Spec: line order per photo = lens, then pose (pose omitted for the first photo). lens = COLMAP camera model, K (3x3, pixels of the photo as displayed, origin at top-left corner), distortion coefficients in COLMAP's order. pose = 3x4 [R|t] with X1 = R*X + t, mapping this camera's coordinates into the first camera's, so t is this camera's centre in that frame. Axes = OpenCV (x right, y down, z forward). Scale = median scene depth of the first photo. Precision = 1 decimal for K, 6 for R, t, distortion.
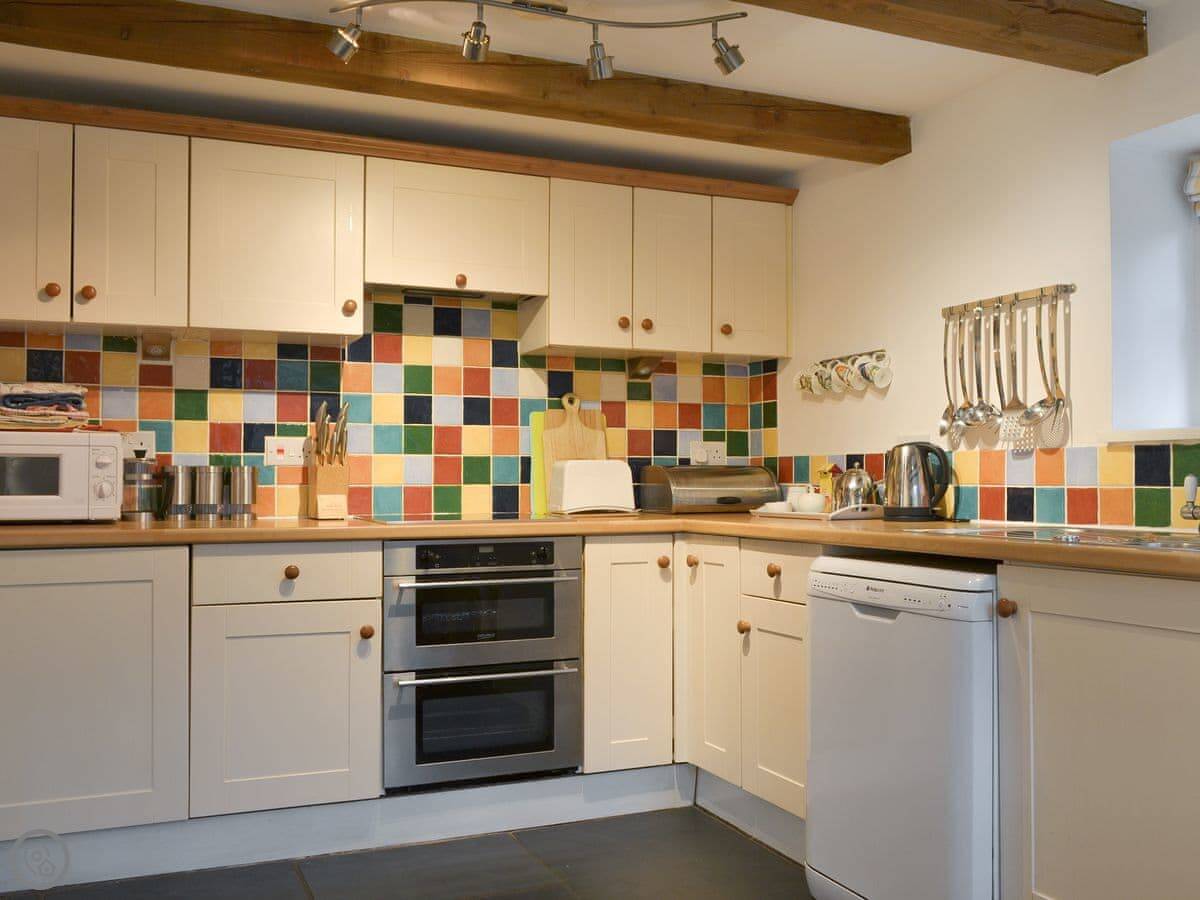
lens RADIAL K [[1084.8, 0, 543.7], [0, 1084.8, 472.1], [0, 0, 1]] dist [-0.010932, -0.003241]
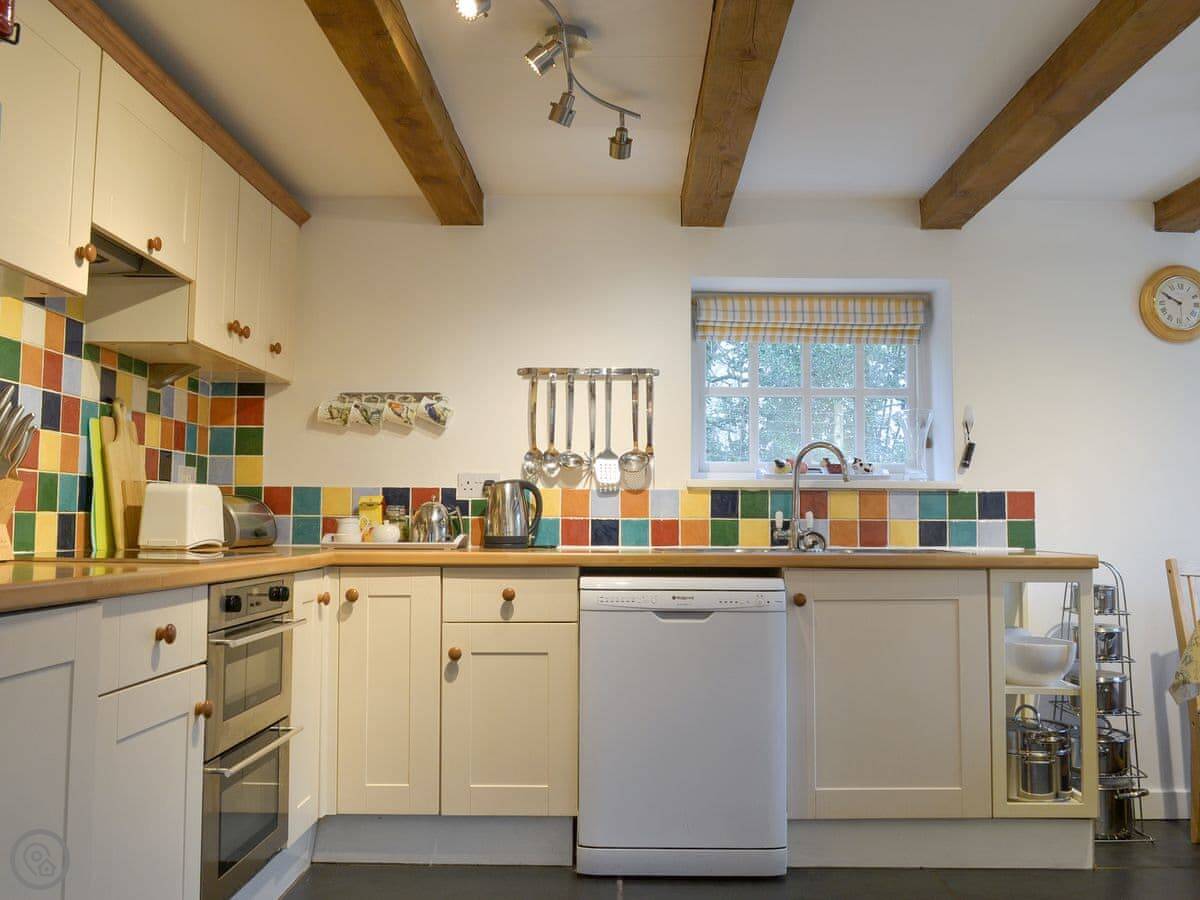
lens RADIAL K [[1184.3, 0, 600.0], [0, 1184.3, 450.0], [0, 0, 1]] dist [-0.031870, -0.002910]
pose [[0.380211, 0.060427, 0.922924, -0.832134], [-0.012513, 0.998108, -0.060195, 0.016418], [-0.924815, 0.011339, 0.380248, 0.457235]]
